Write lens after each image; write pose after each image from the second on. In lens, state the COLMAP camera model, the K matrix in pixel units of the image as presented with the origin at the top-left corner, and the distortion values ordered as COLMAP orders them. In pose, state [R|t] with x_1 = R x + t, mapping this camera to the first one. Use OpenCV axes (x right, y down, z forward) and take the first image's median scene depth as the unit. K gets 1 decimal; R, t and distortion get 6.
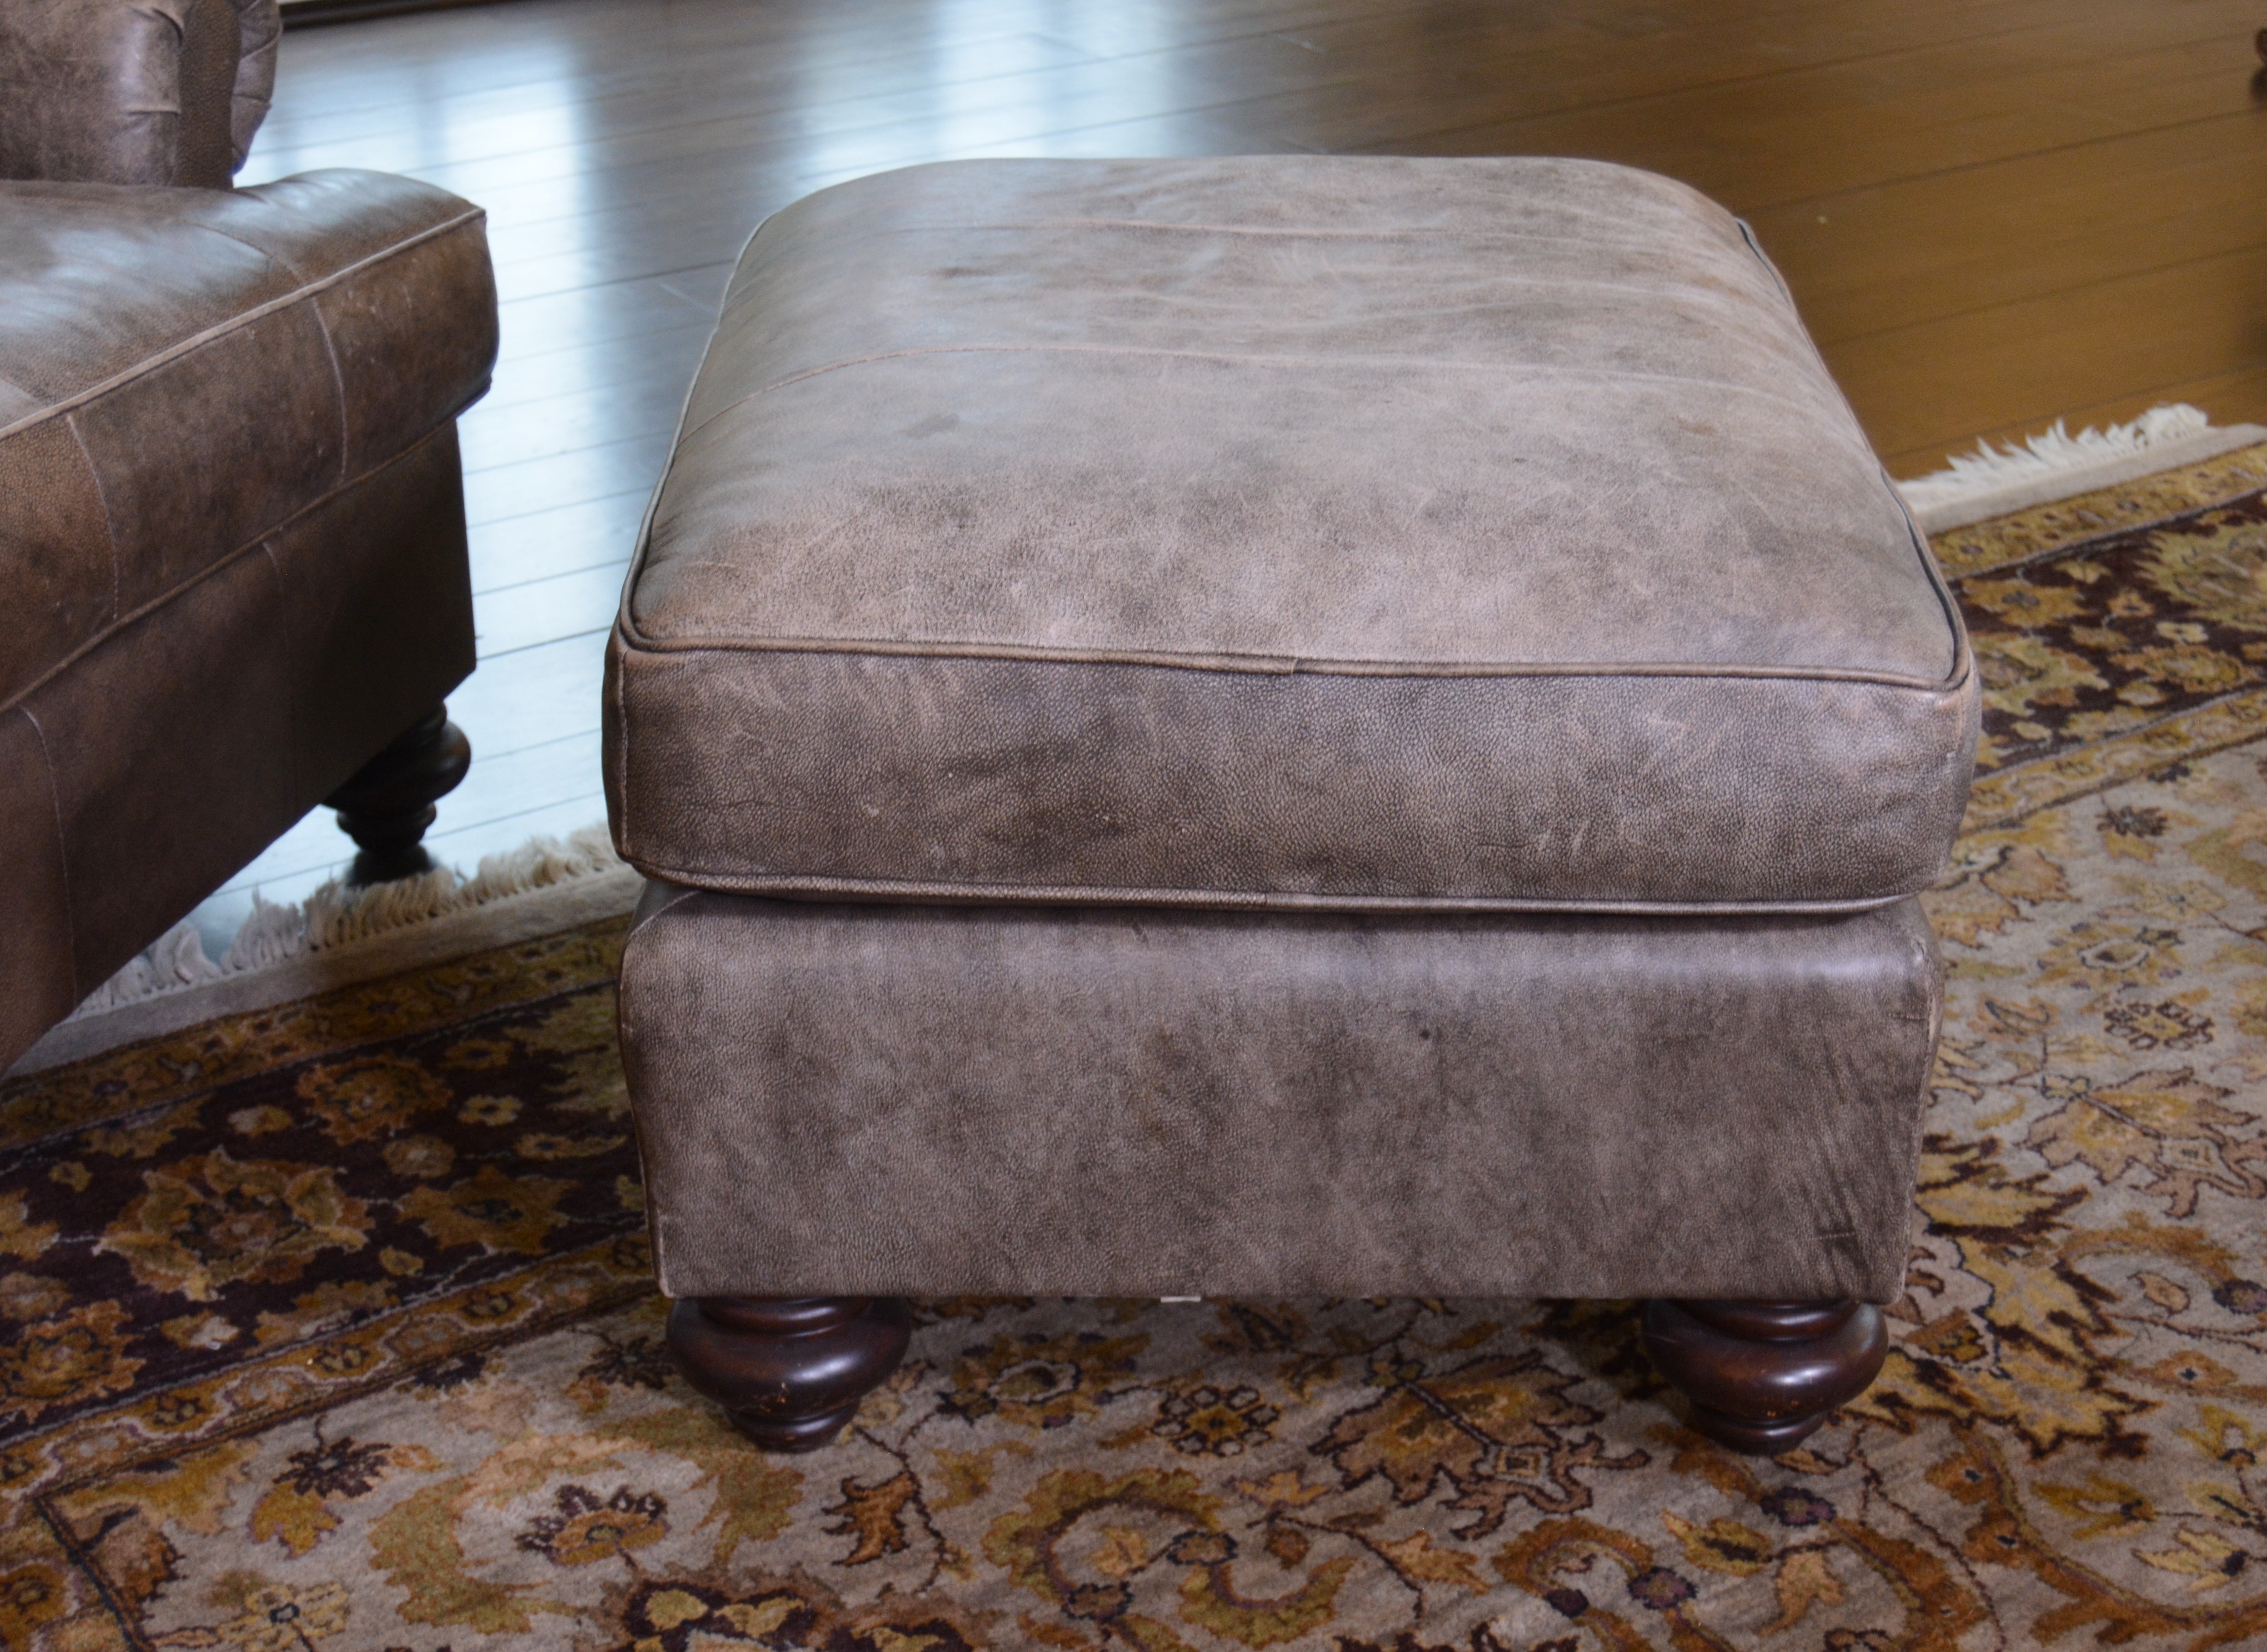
lens RADIAL K [[3386.5, 0, 1133.5], [0, 3386.5, 826.0], [0, 0, 1]] dist [-0.039347, 0.001438]
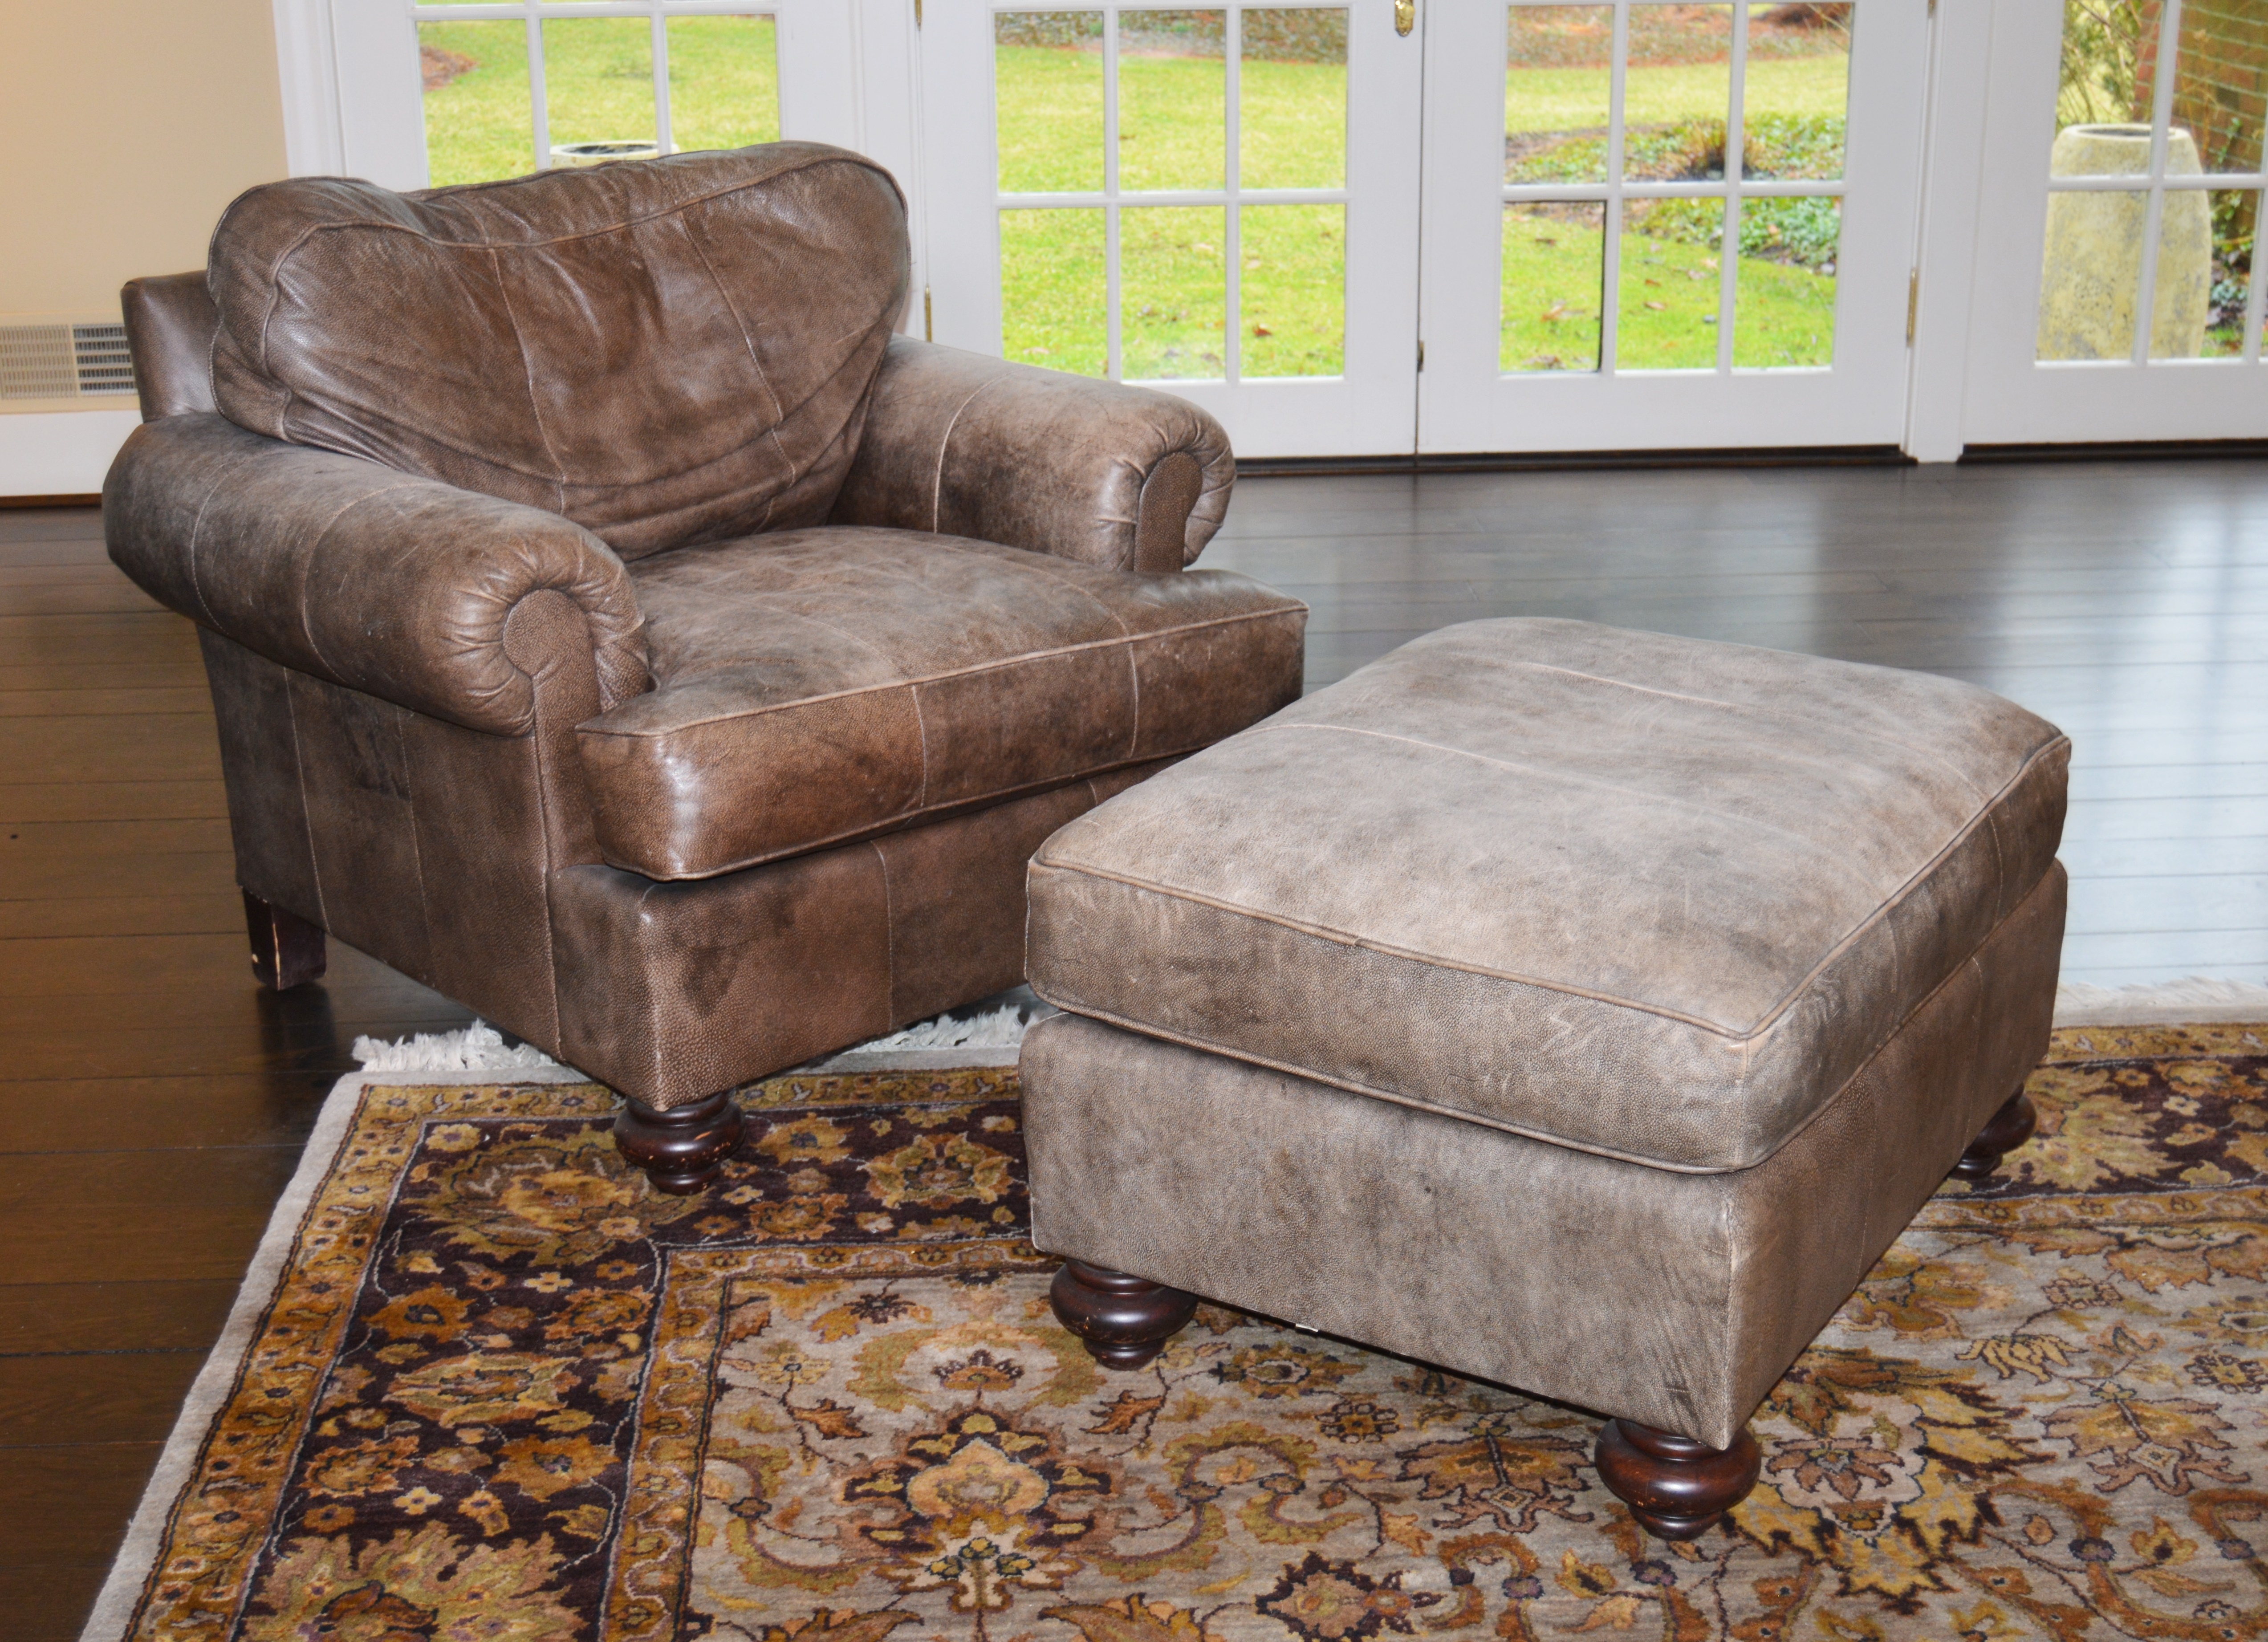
lens RADIAL K [[2577.0, 0, 1134.0], [0, 2577.0, 821.0], [0, 0, 1]] dist [-0.044458, -0.005347]
pose [[0.876327, 0.173505, -0.449386, 0.436250], [-0.214180, 0.975939, -0.040859, -0.026146], [0.431484, 0.132055, 0.892403, -0.147612]]
